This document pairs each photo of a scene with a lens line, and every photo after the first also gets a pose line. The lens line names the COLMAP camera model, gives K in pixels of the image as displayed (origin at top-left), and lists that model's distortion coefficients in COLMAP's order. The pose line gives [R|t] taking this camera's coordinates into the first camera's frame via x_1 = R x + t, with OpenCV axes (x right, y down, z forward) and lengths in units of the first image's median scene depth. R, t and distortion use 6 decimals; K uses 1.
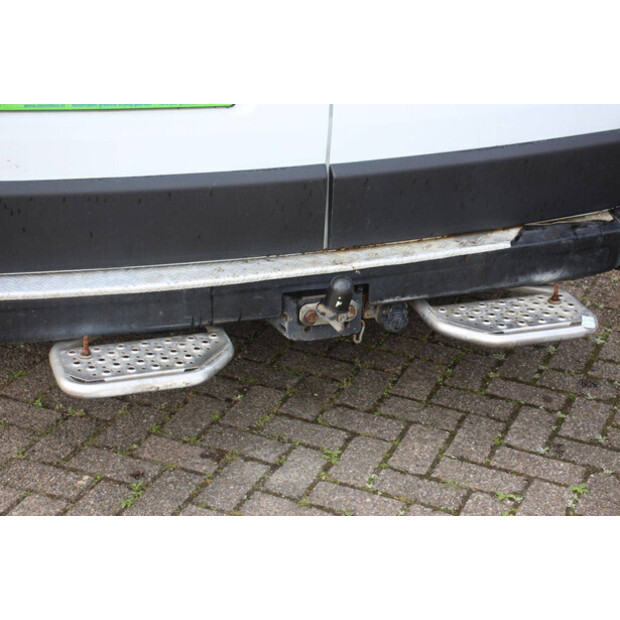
lens RADIAL K [[1313.5, 0, 310.0], [0, 1313.5, 310.0], [0, 0, 1]] dist [0.345420, -0.017525]
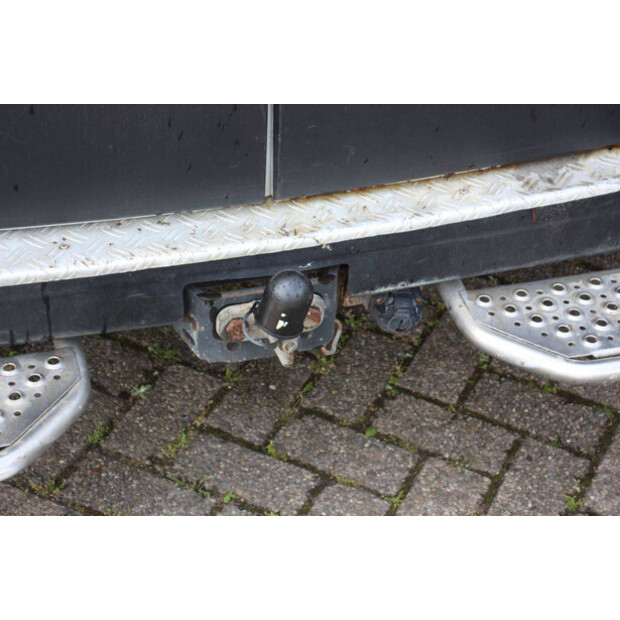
lens RADIAL K [[1466.4, 0, 310.0], [0, 1466.4, 310.0], [0, 0, 1]] dist [0.440587, -0.093439]
pose [[0.998221, 0.037589, -0.046289, 0.055631], [-0.025814, 0.972186, 0.232783, -0.136994], [0.053752, -0.231174, 0.971426, 0.390001]]
